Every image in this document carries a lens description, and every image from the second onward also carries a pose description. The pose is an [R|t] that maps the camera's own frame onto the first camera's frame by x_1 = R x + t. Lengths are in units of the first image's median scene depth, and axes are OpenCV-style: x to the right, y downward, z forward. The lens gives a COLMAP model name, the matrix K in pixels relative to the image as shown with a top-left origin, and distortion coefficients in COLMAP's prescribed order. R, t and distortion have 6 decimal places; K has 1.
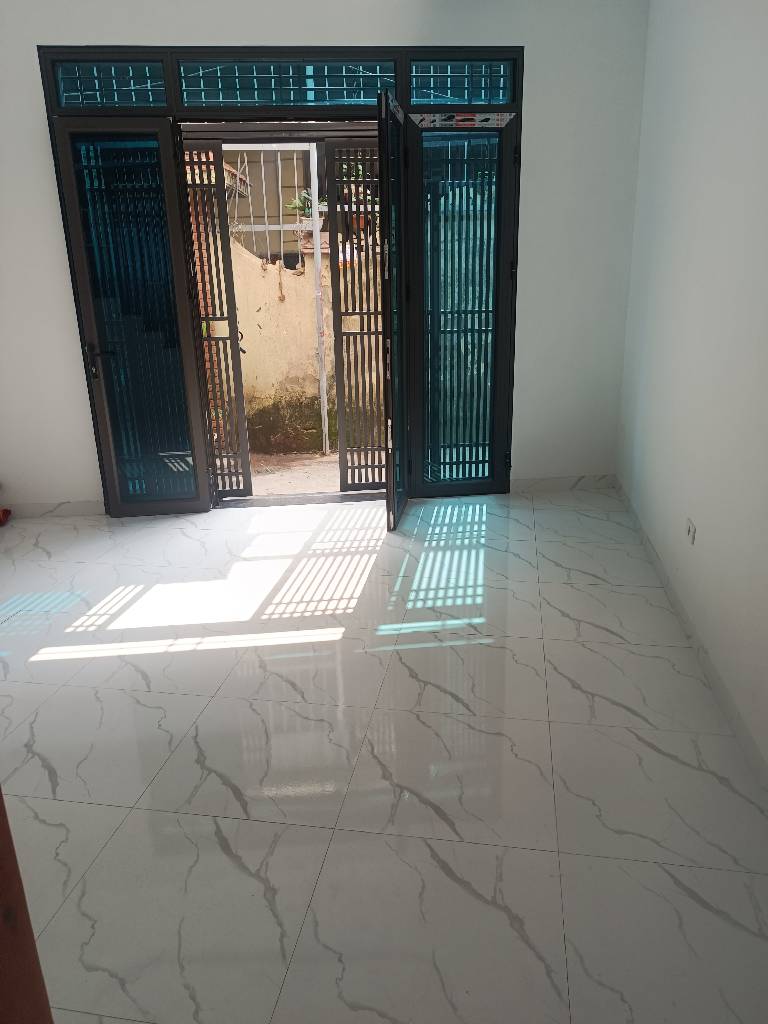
lens RADIAL K [[709.3, 0, 384.0], [0, 709.3, 512.0], [0, 0, 1]] dist [0.006151, 0.001505]
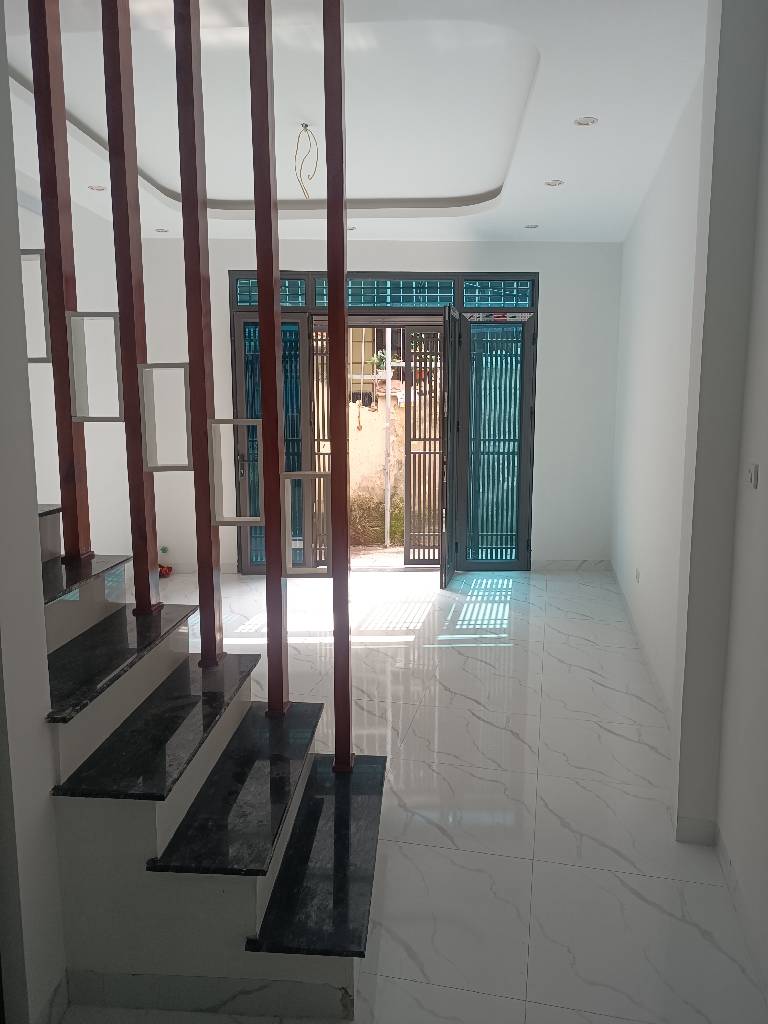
lens RADIAL K [[709.3, 0, 384.0], [0, 709.3, 512.0], [0, 0, 1]] dist [0.006151, 0.001505]
pose [[0.998169, 0.032639, -0.050932, -0.036581], [-0.041064, 0.983837, -0.174292, 0.114561], [0.044420, 0.176065, 0.983376, -0.374678]]
